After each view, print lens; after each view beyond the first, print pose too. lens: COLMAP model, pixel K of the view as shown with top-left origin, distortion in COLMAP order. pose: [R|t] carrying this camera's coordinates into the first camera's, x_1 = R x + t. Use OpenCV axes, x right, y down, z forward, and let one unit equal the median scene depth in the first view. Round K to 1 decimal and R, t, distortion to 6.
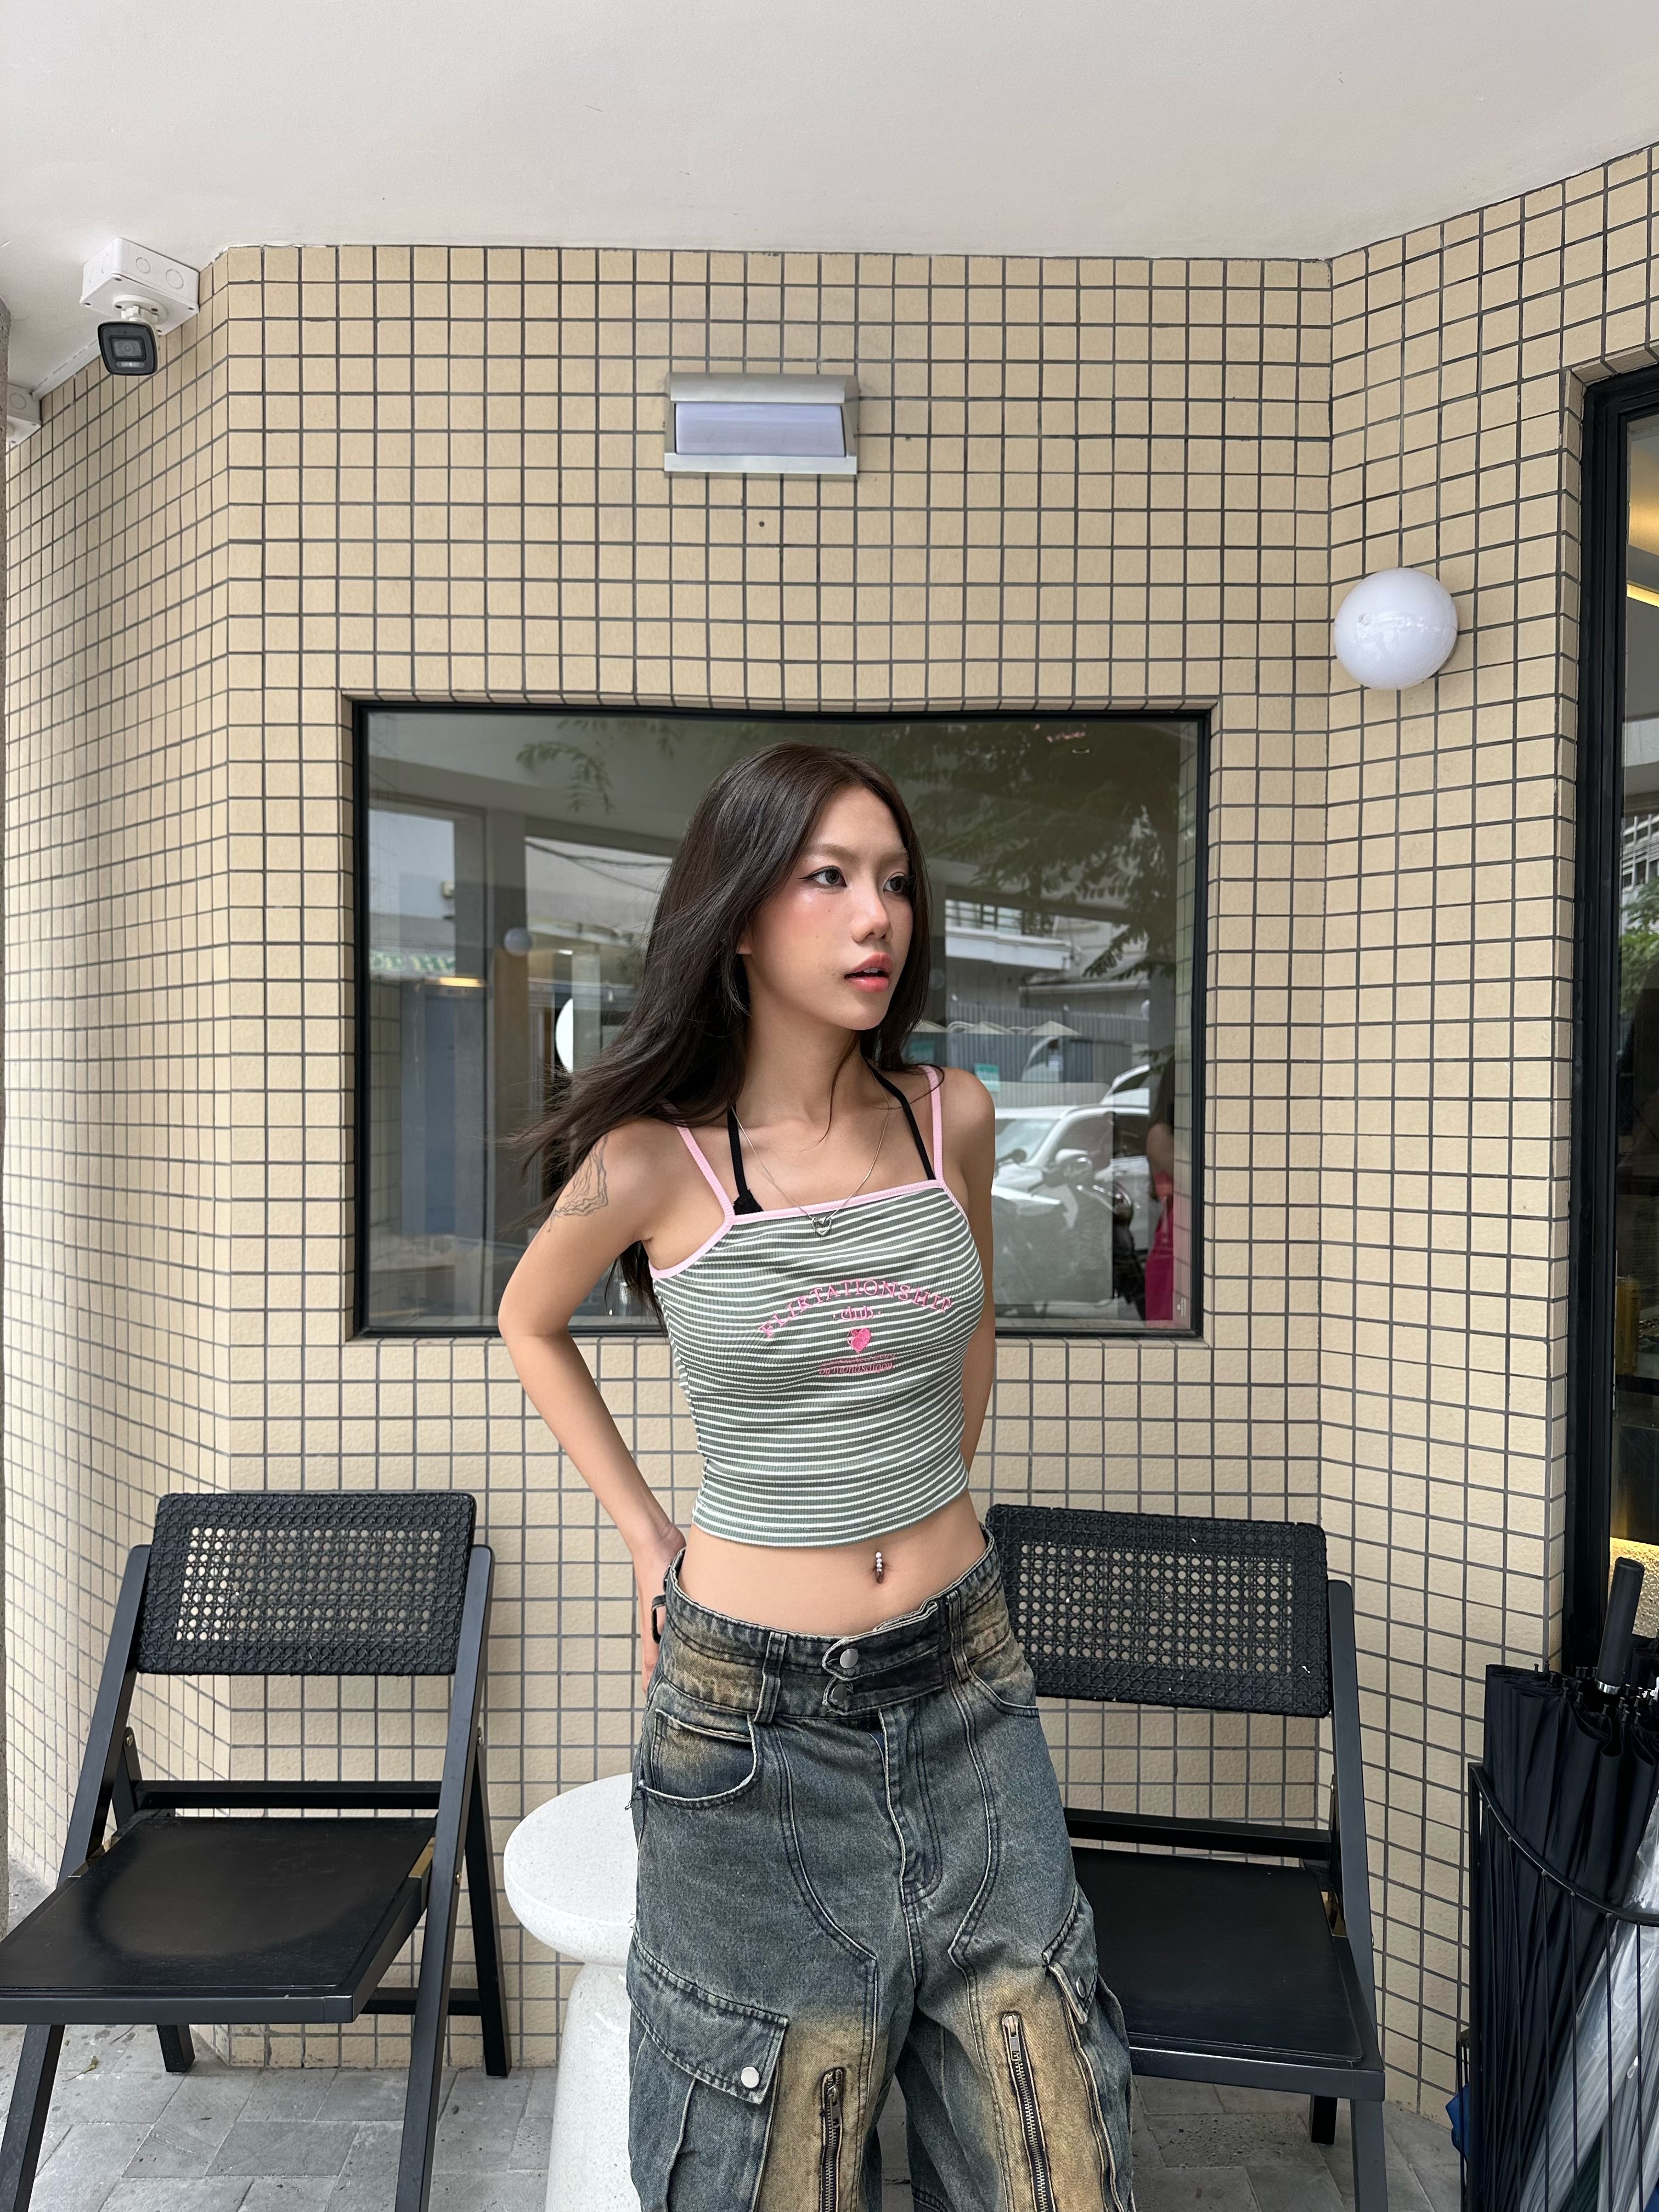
lens RADIAL K [[1562.4, 0, 834.6], [0, 1562.4, 1121.2], [0, 0, 1]] dist [-0.022946, -0.002767]
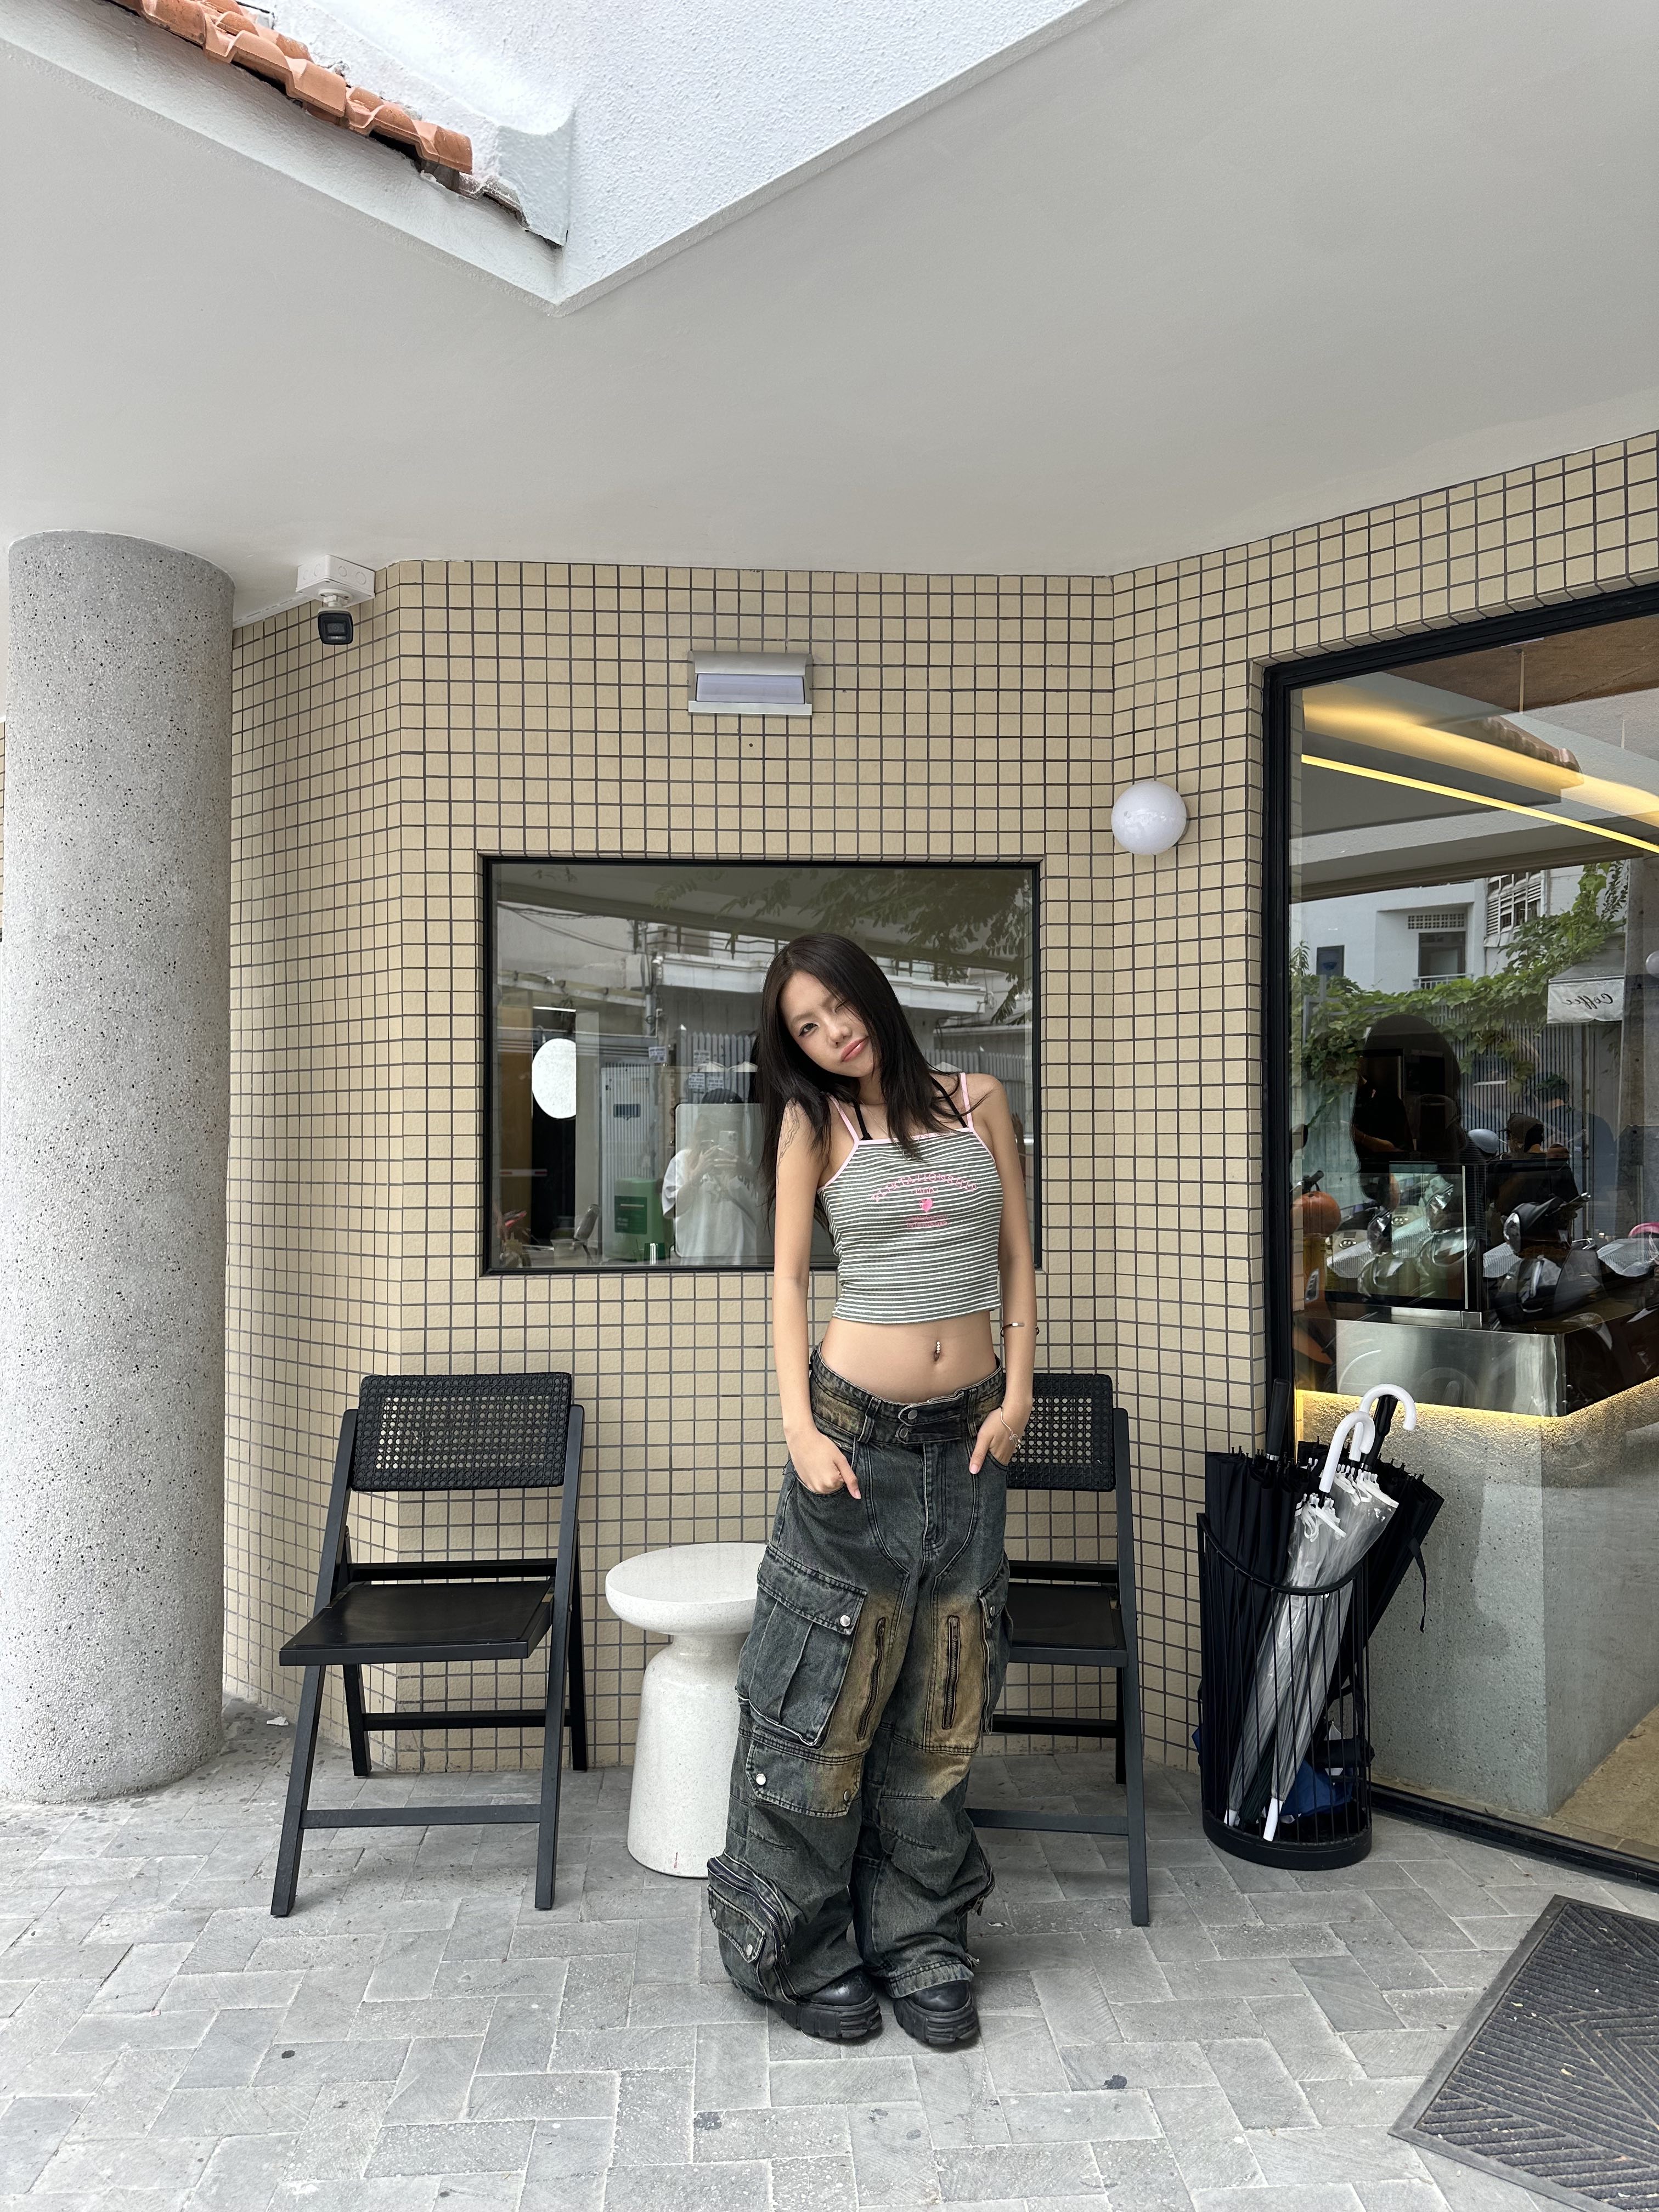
lens RADIAL K [[1562.4, 0, 827.4], [0, 1562.4, 1095.8], [0, 0, 1]] dist [-0.022946, -0.002767]
pose [[0.998835, -0.007318, 0.047698, -0.047308], [0.009353, 0.999049, -0.042582, 0.033713], [-0.047341, 0.042978, 0.997954, -0.541995]]
